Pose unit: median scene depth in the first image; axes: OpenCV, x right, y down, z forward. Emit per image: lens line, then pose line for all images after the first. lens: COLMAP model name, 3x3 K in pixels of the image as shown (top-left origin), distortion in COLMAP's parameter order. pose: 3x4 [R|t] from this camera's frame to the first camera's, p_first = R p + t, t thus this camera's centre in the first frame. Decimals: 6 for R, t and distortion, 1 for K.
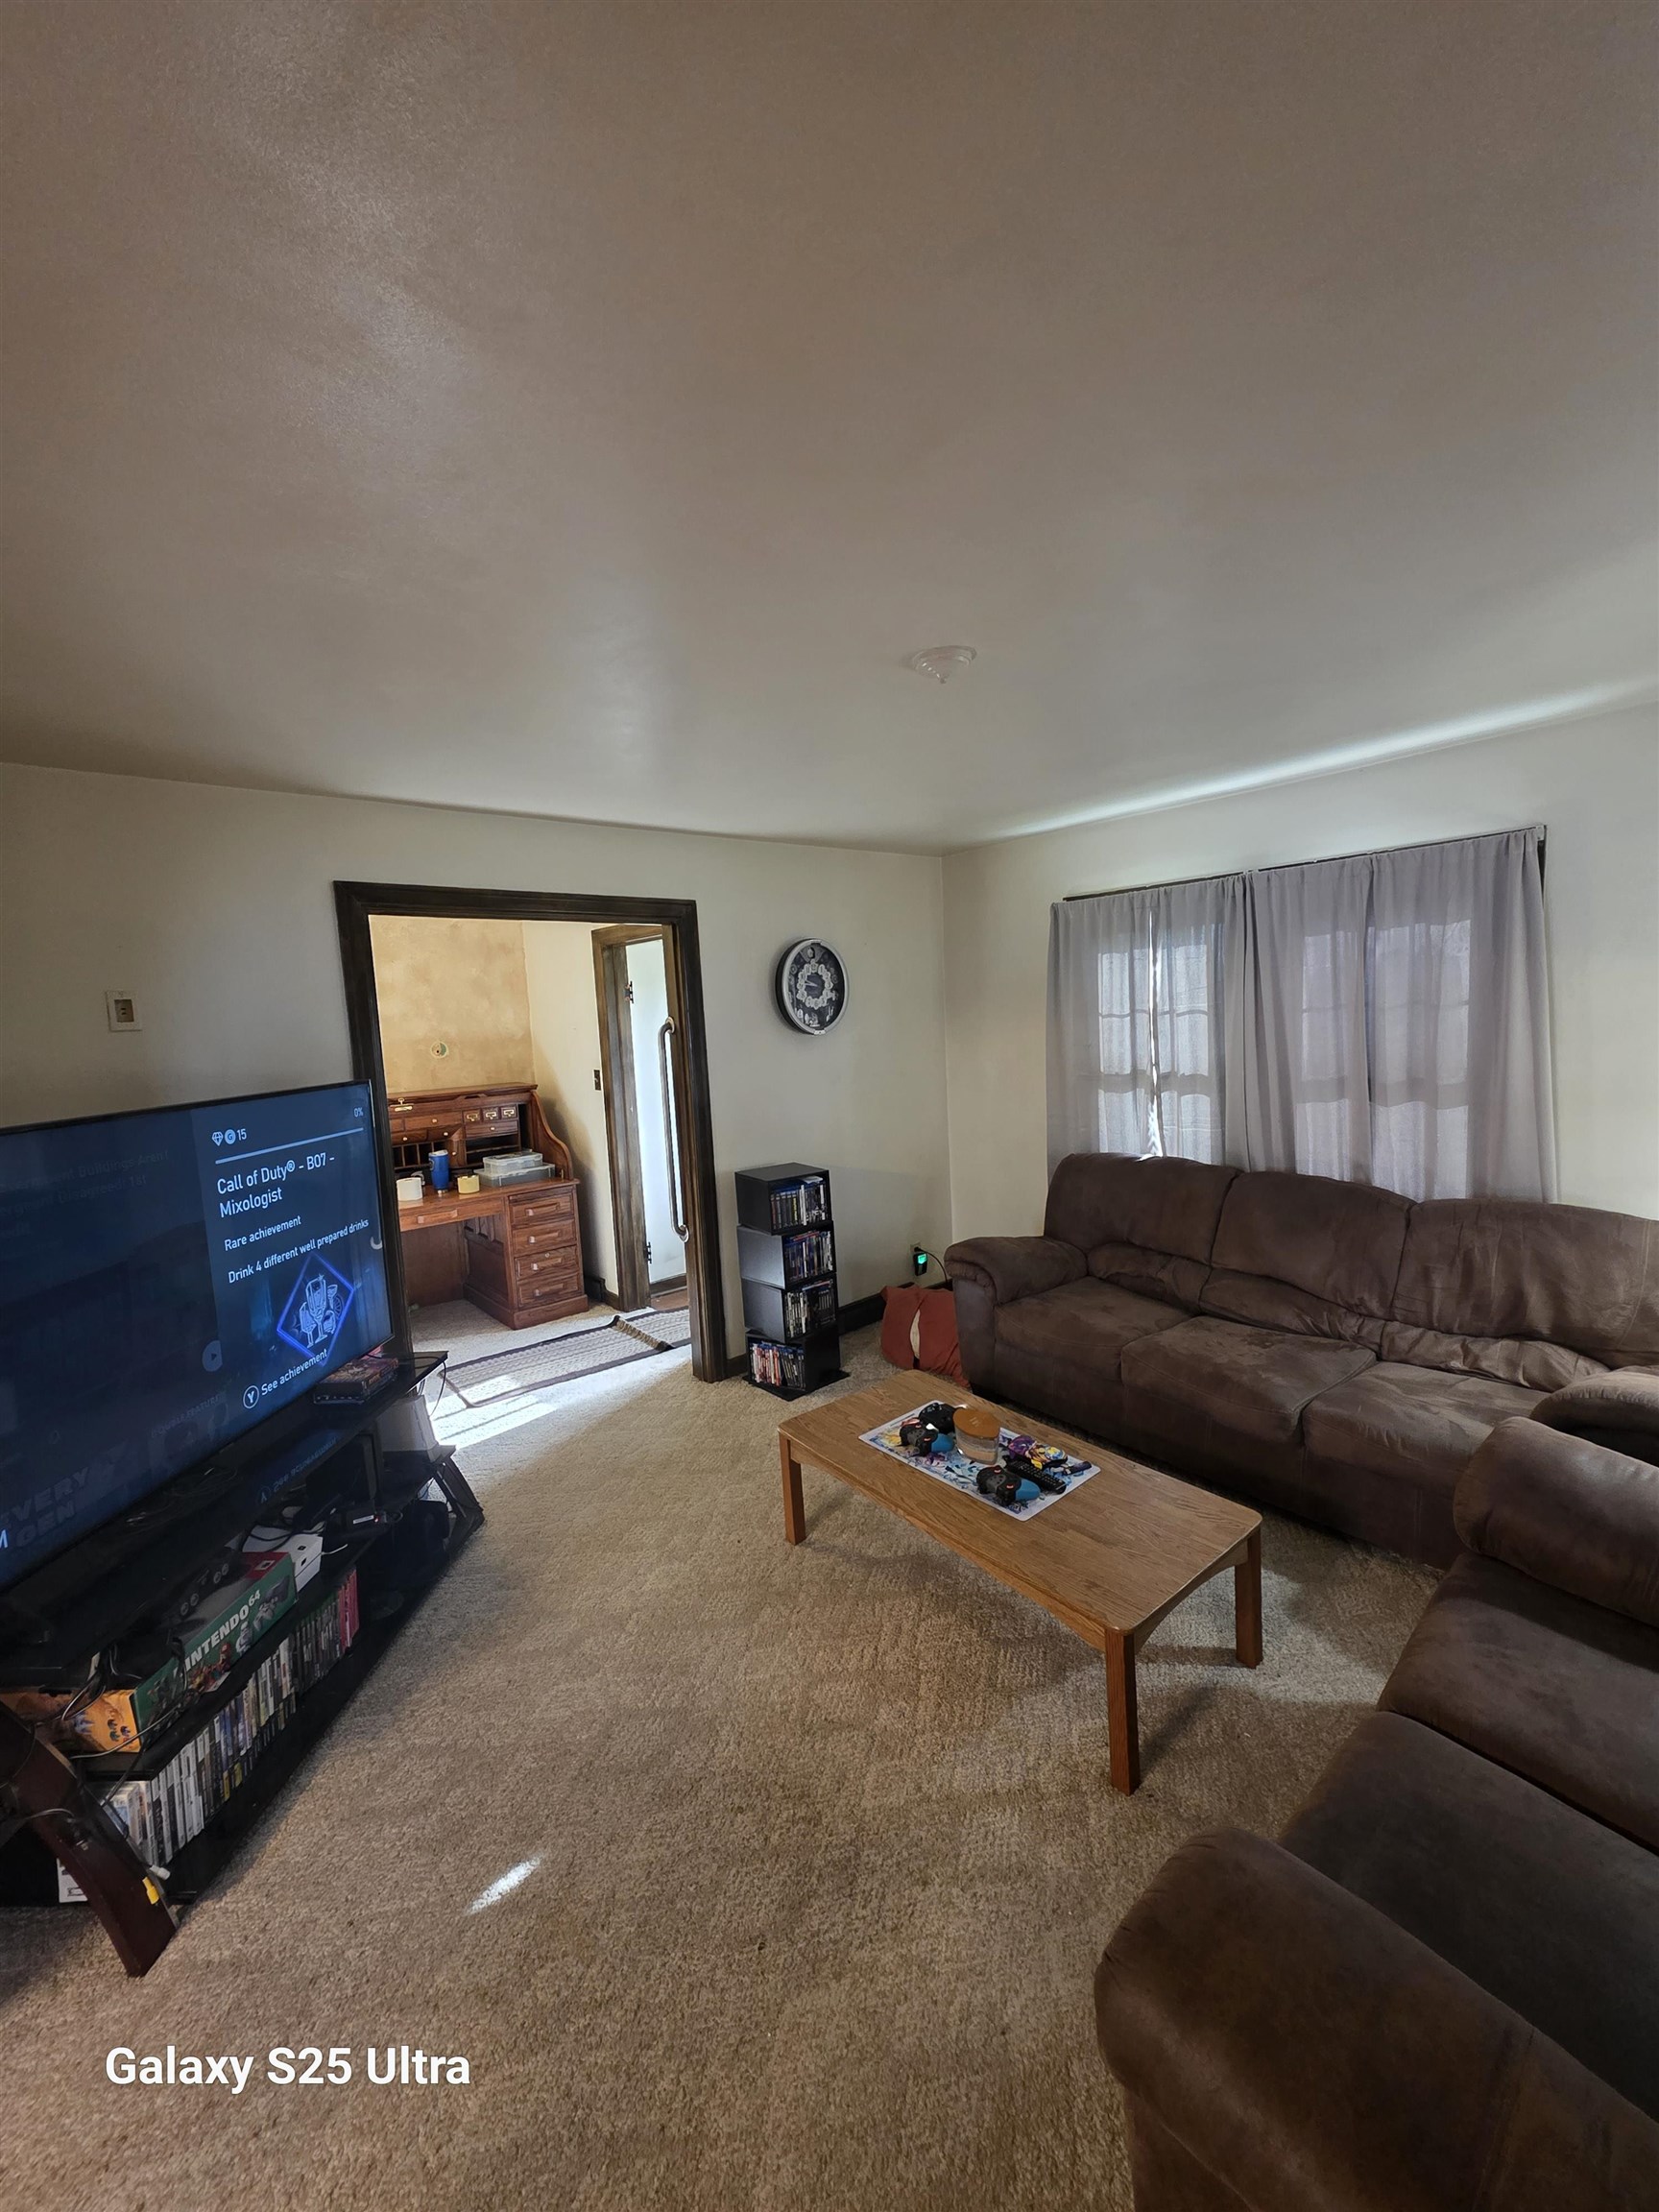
lens RADIAL K [[878.7, 0, 829.5], [0, 878.7, 1106.0], [0, 0, 1]] dist [0.000095, 0.000105]
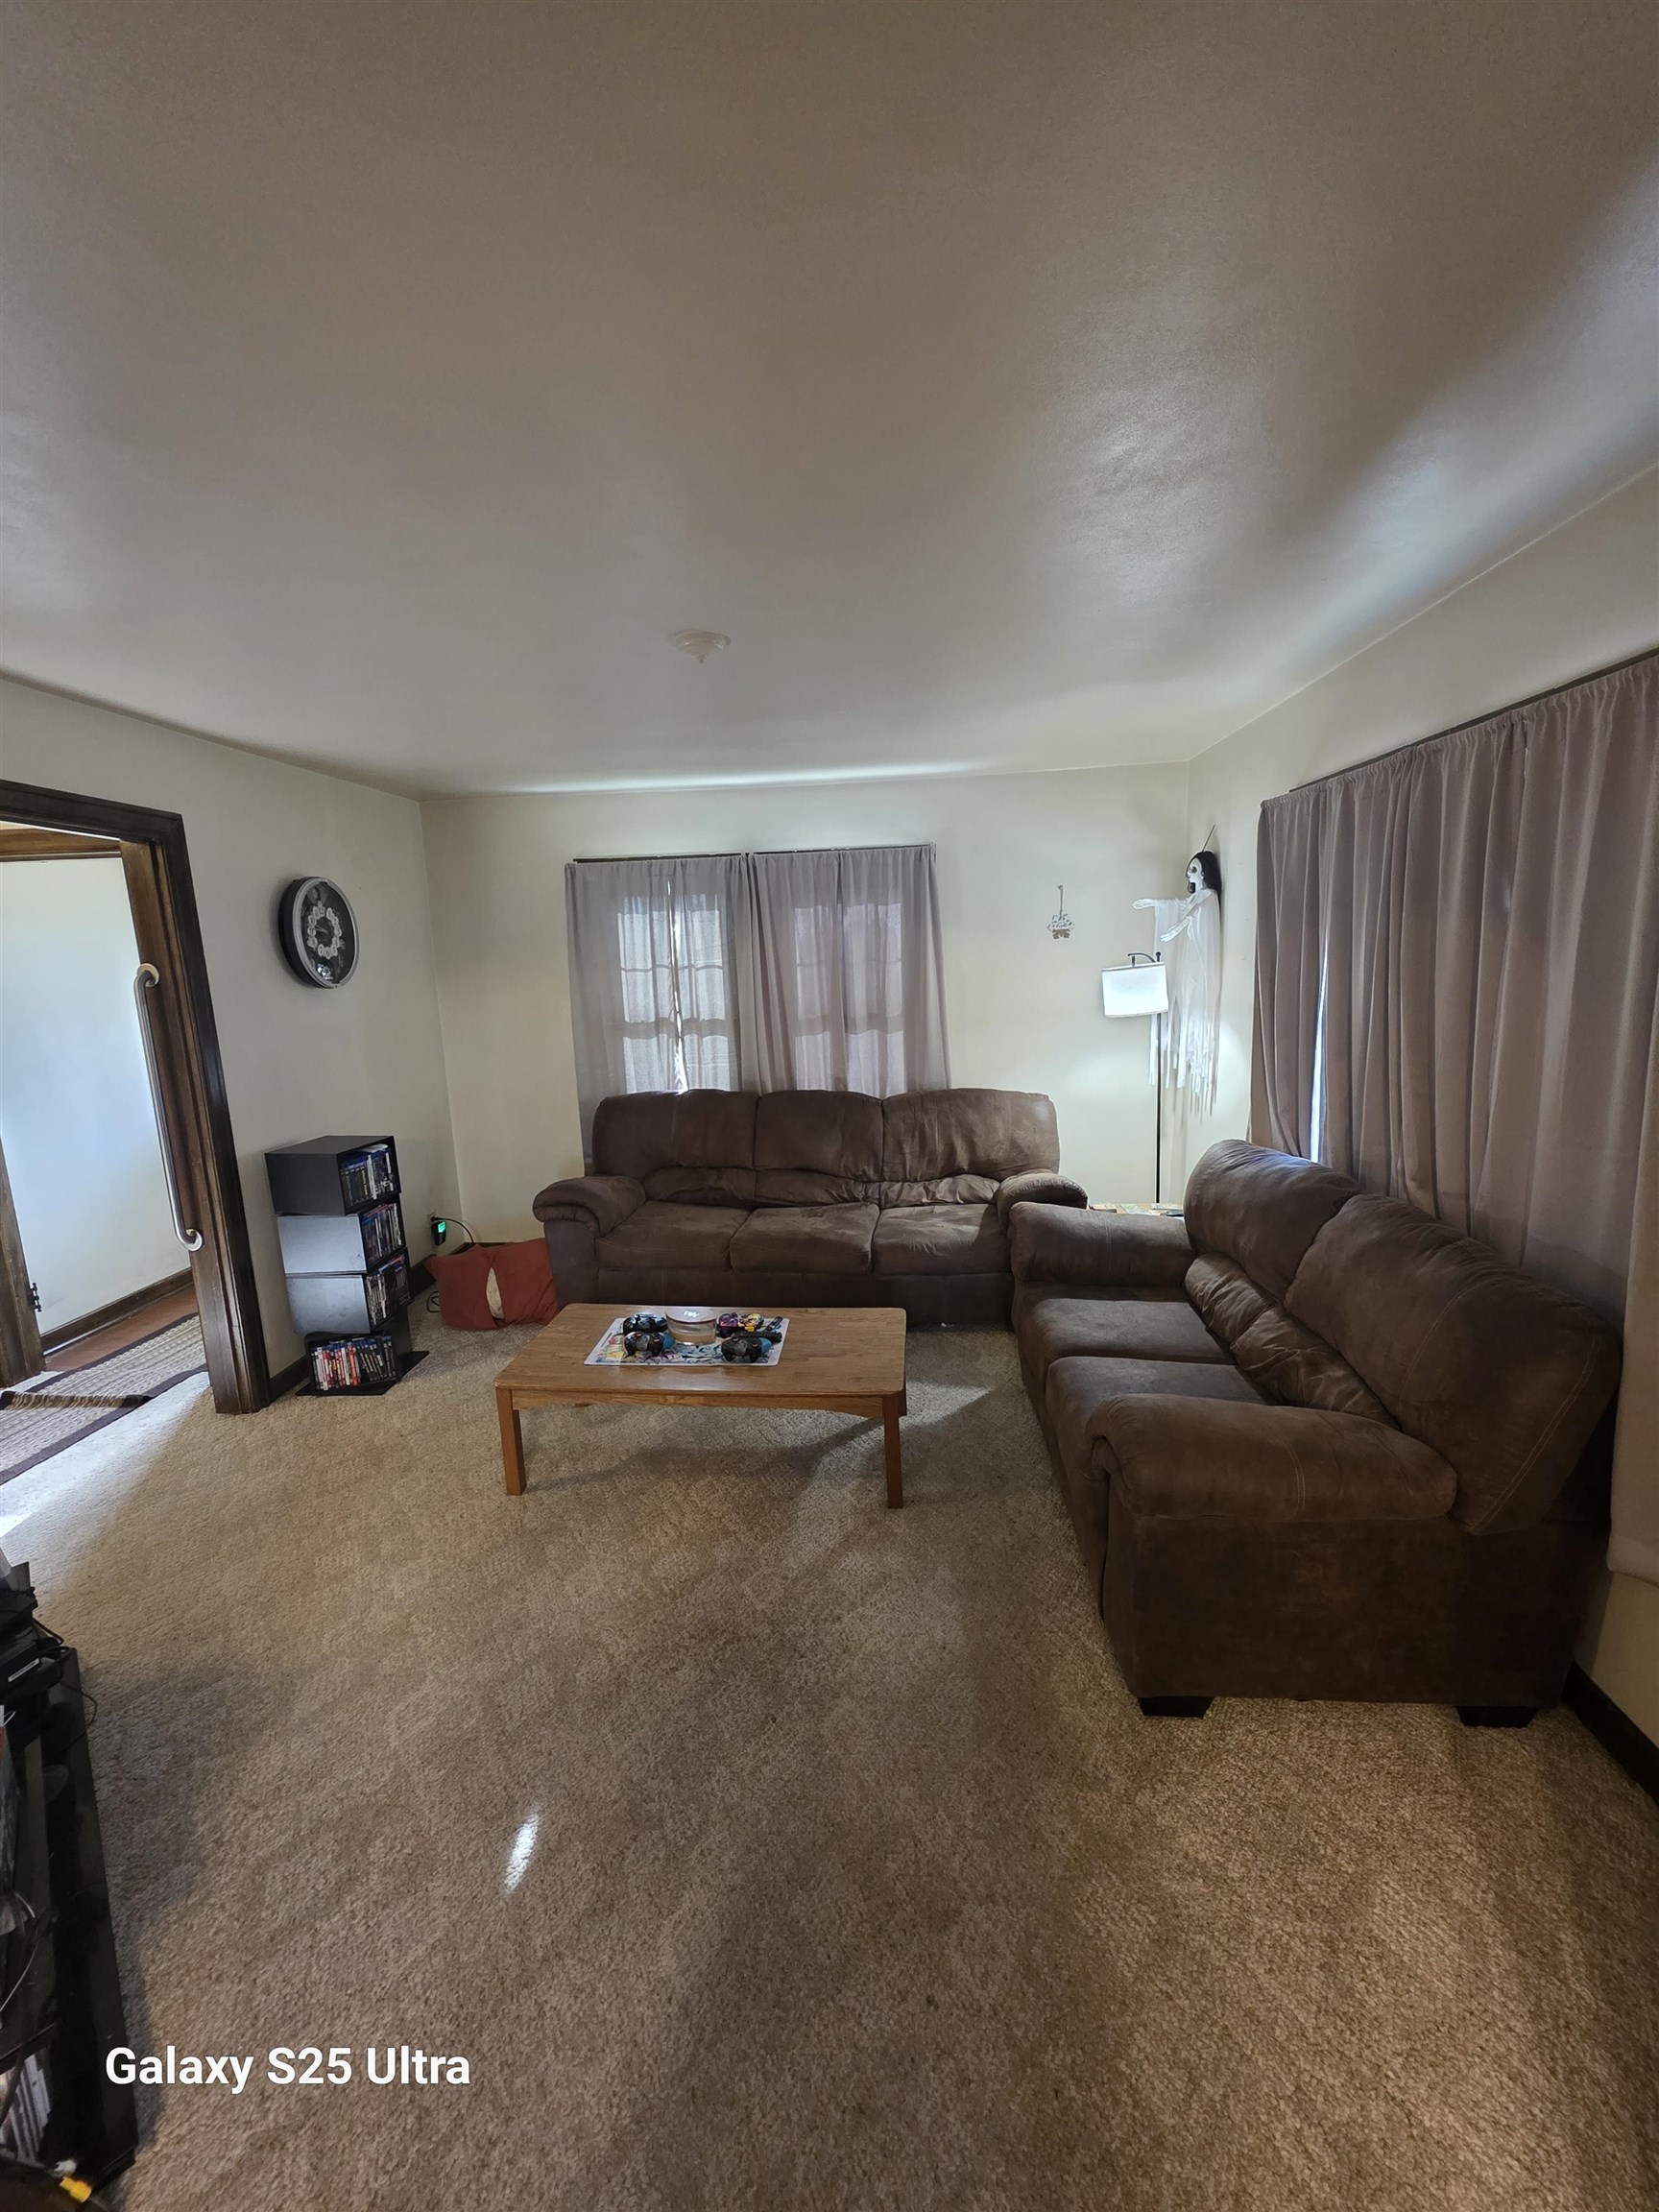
lens RADIAL K [[878.7, 0, 829.5], [0, 878.7, 1106.0], [0, 0, 1]] dist [0.000095, 0.000105]
pose [[0.702639, -0.096483, 0.704975, -0.333734], [0.075558, 0.995280, 0.060907, 0.021738], [-0.707523, 0.010470, 0.706612, 0.036684]]
